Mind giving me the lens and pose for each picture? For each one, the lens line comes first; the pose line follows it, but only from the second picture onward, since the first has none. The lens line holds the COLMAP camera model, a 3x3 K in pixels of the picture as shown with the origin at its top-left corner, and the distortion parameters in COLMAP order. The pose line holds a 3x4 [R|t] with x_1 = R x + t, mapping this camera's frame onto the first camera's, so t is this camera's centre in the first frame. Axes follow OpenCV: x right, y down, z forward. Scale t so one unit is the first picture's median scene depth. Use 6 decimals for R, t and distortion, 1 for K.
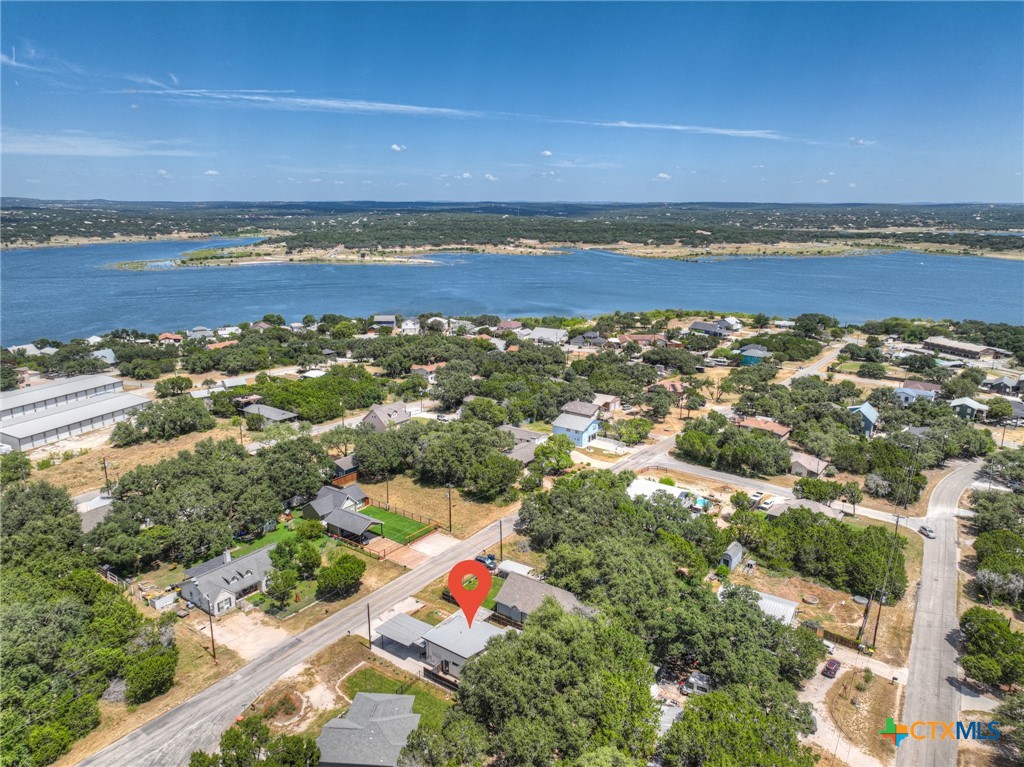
lens RADIAL K [[720.5, 0, 512.0], [0, 720.5, 383.5], [0, 0, 1]] dist [-0.003995, 0.022981]
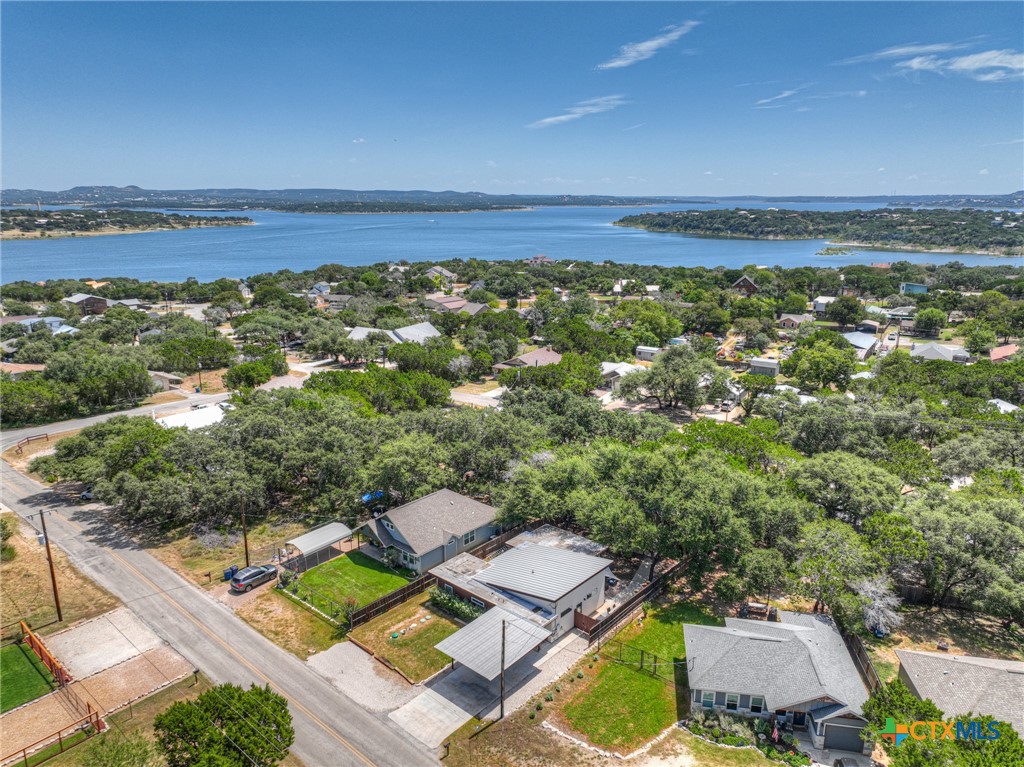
lens RADIAL K [[720.5, 0, 512.0], [0, 720.5, 383.5], [0, 0, 1]] dist [-0.003995, 0.022981]
pose [[0.072530, -0.250000, 0.965525, -0.153754], [0.239791, 0.944050, 0.226427, 0.013902], [-0.968111, 0.215102, 0.128420, 0.226580]]
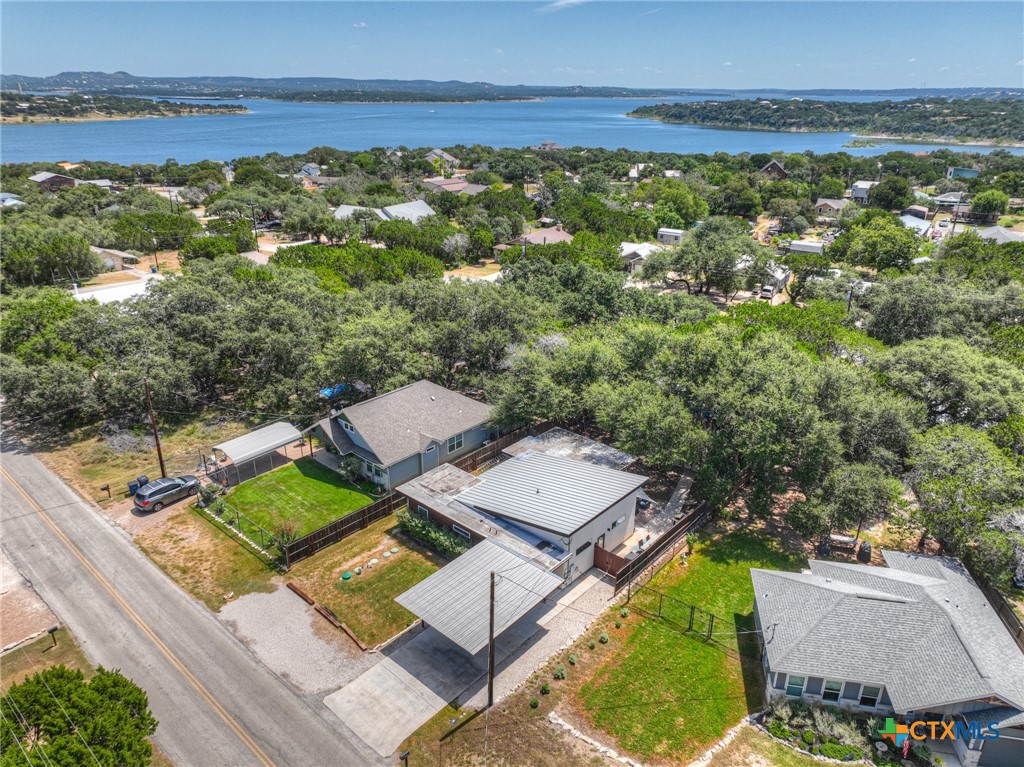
lens RADIAL K [[720.5, 0, 512.0], [0, 720.5, 383.5], [0, 0, 1]] dist [-0.003995, 0.022981]
pose [[0.082944, -0.376771, 0.922585, -0.112806], [0.233091, 0.907430, 0.349627, 0.032228], [-0.968911, 0.186047, 0.163088, 0.233109]]
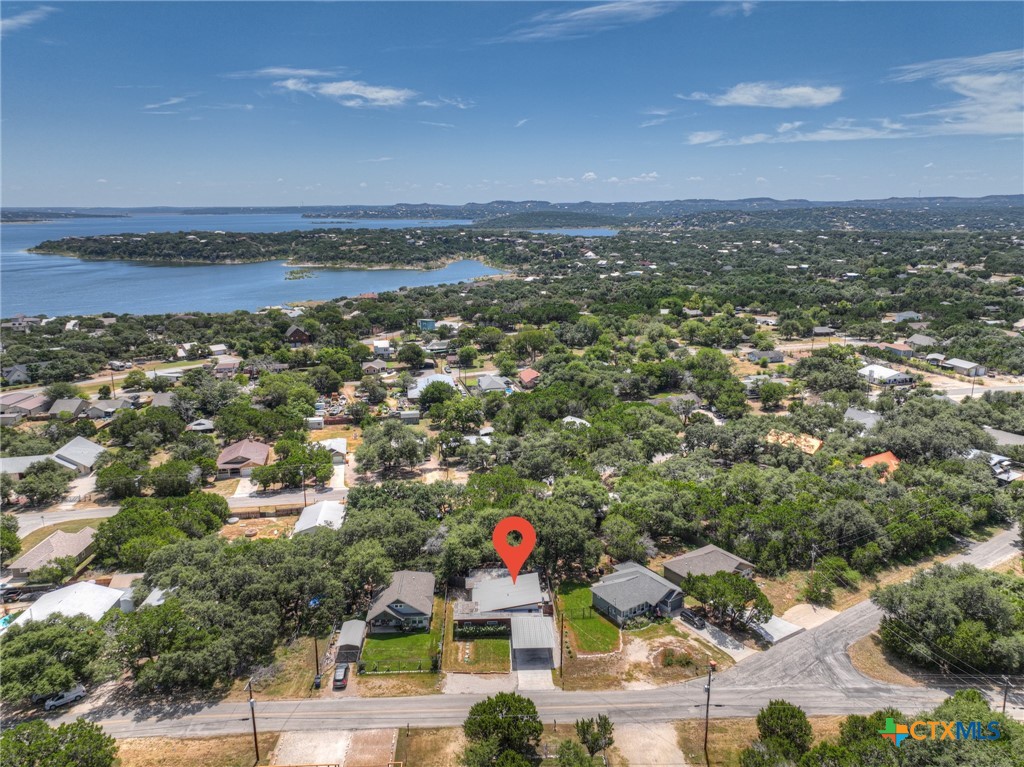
lens RADIAL K [[720.5, 0, 512.0], [0, 720.5, 383.5], [0, 0, 1]] dist [-0.003995, 0.022981]
pose [[-0.630745, -0.183255, 0.754041, -0.202575], [0.194525, 0.903349, 0.382258, -0.083458], [-0.751213, 0.387788, -0.534135, 0.359722]]
